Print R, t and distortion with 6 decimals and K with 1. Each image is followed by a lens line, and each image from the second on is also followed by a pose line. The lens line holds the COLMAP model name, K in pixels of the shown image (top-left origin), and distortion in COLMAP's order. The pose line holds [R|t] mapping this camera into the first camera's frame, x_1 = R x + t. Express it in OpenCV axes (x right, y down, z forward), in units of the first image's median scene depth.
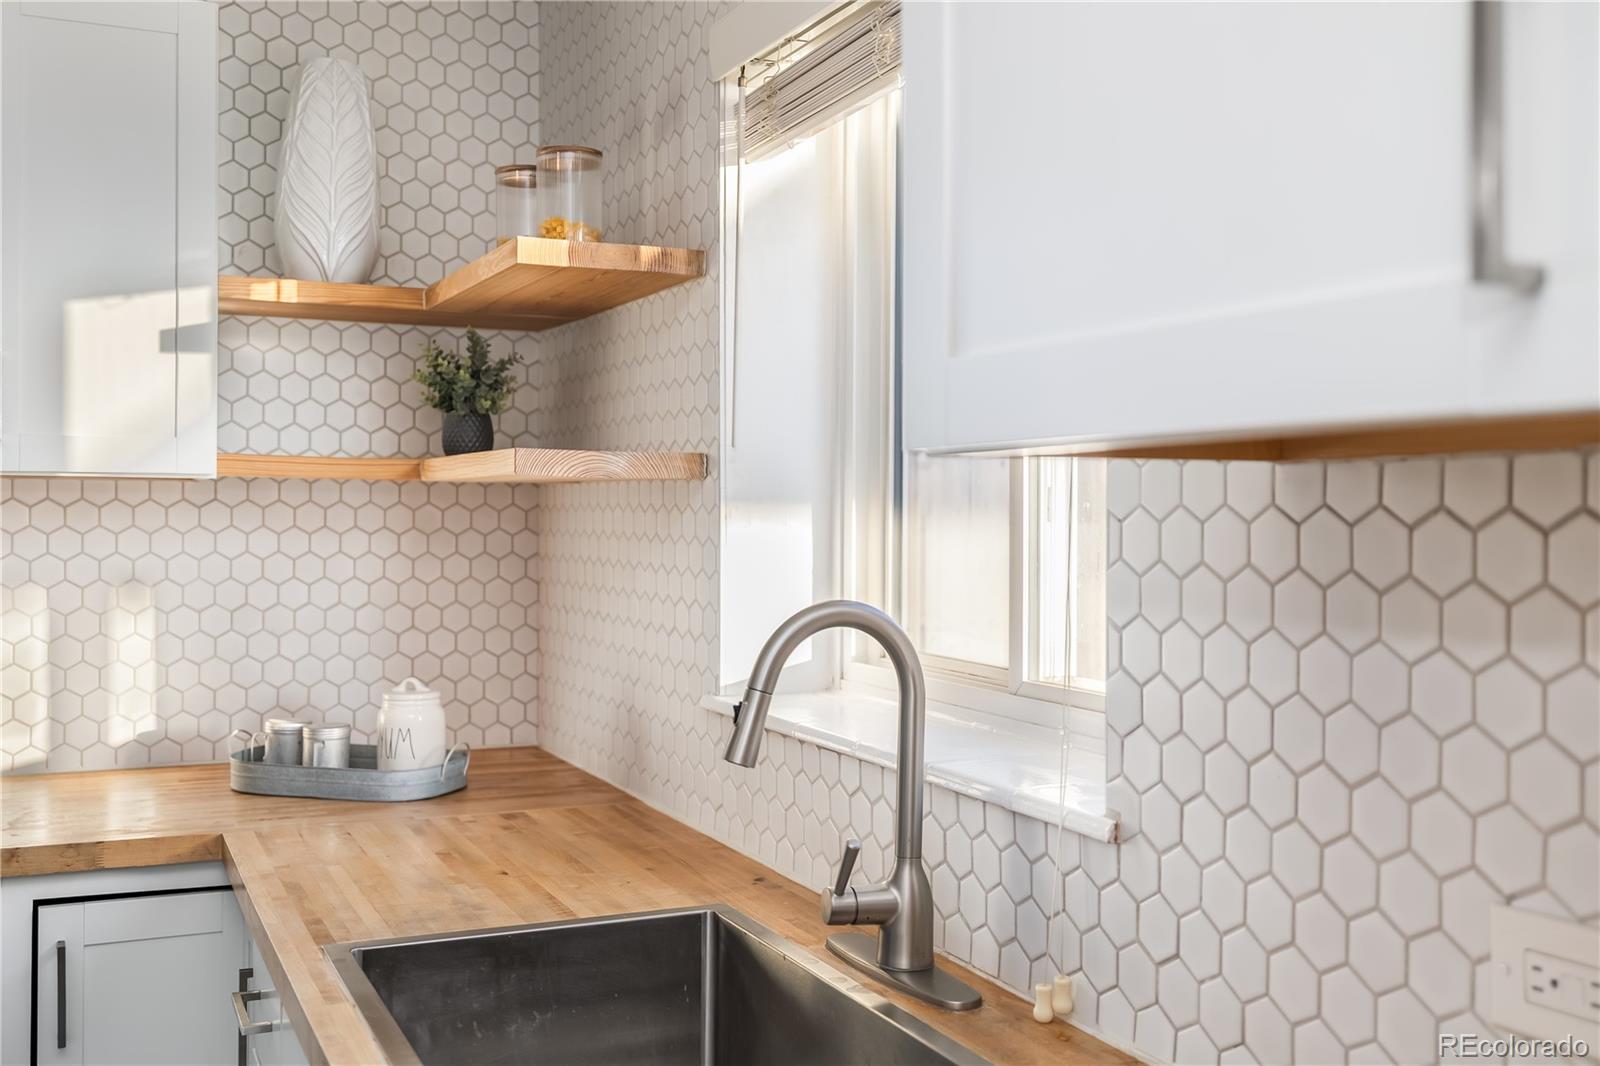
lens RADIAL K [[1568.3, 0, 807.9], [0, 1568.3, 531.7], [0, 0, 1]] dist [-0.001087, 0.023417]
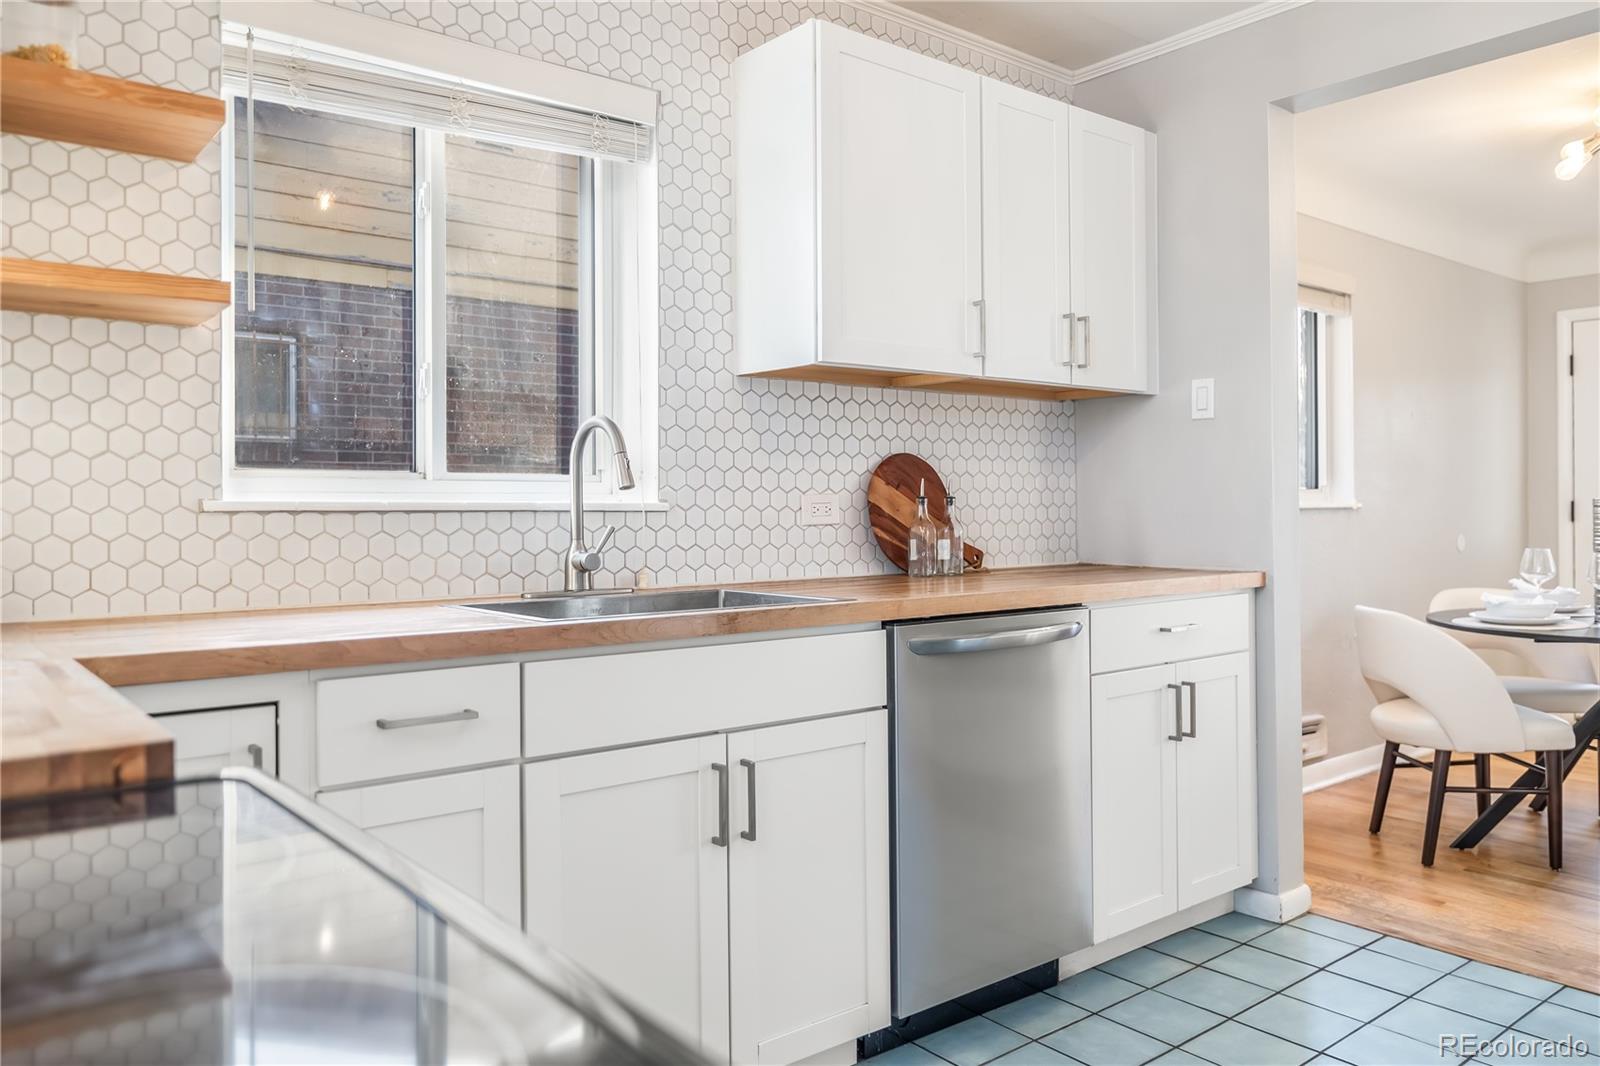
lens RADIAL K [[1158.8, 0, 798.8], [0, 1158.8, 498.7], [0, 0, 1]] dist [-0.002684, -0.000973]
pose [[-0.234129, 0.002509, 0.972202, -2.077012], [0.016643, 0.999860, 0.001428, 0.211247], [-0.972063, 0.016515, -0.234138, 1.473411]]
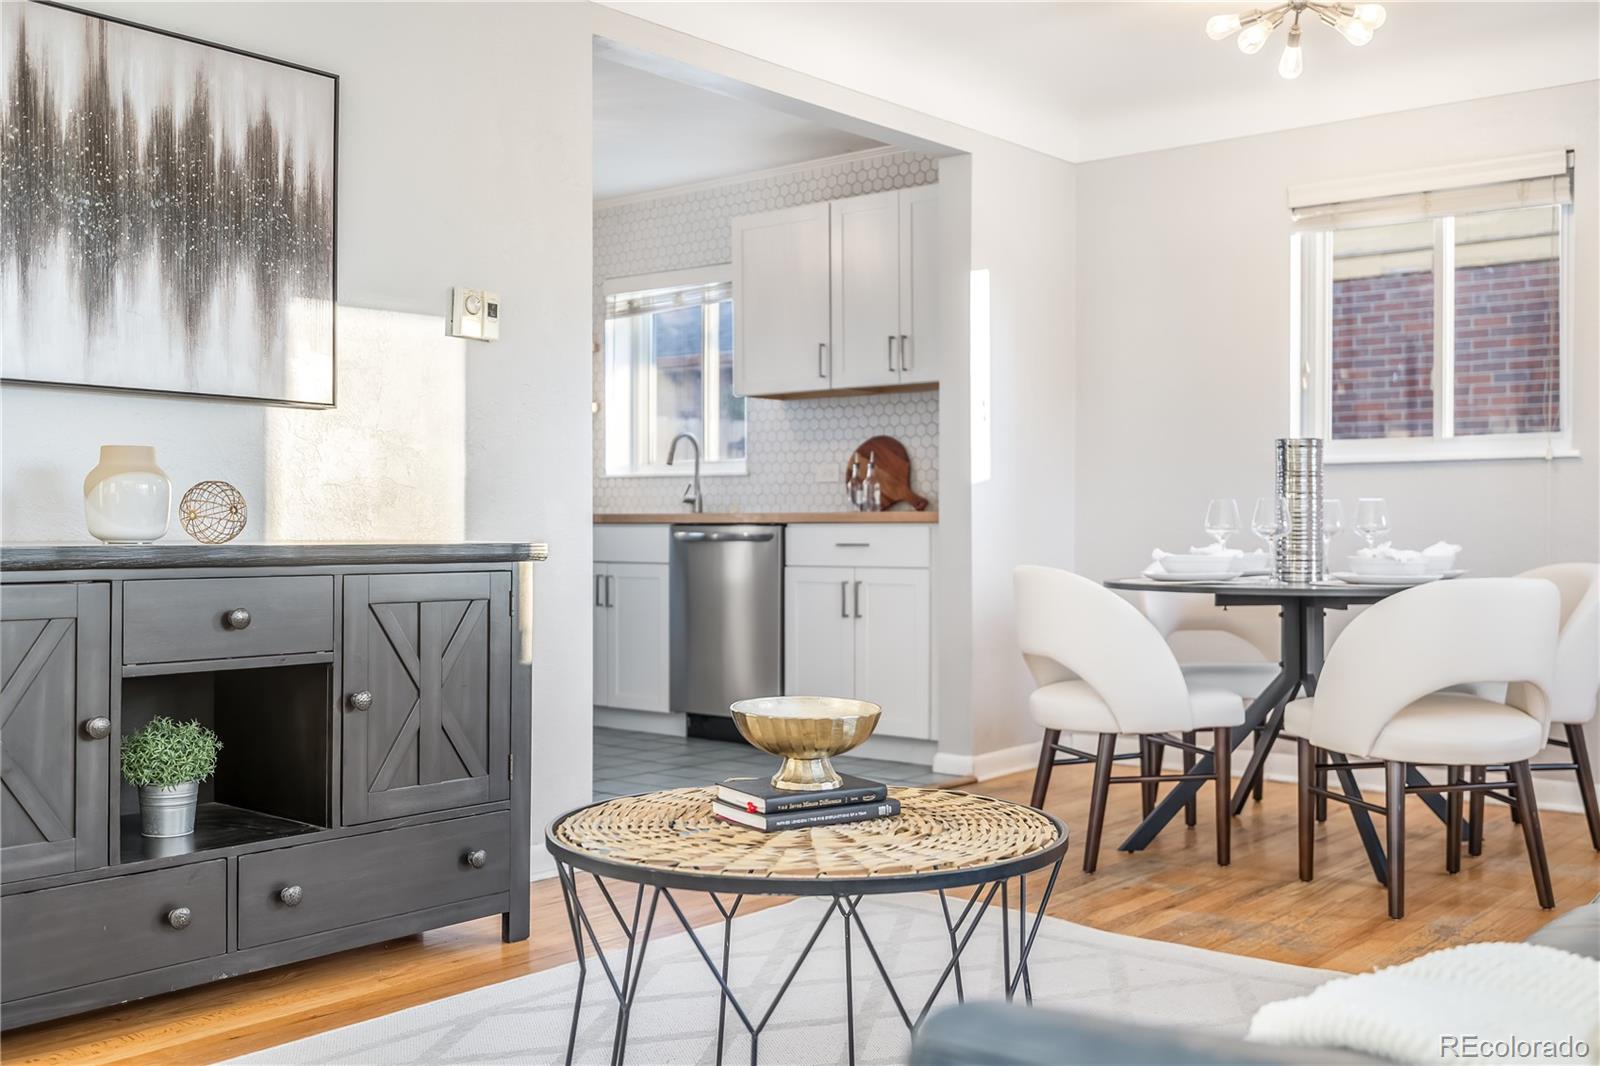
lens RADIAL K [[1568.3, 0, 807.9], [0, 1568.3, 531.7], [0, 0, 1]] dist [-0.001087, 0.023417]
pose [[0.906734, -0.009038, 0.421605, -2.125294], [0.010741, 0.999941, -0.001664, 0.465499], [-0.421565, 0.006037, 0.906778, -4.427302]]
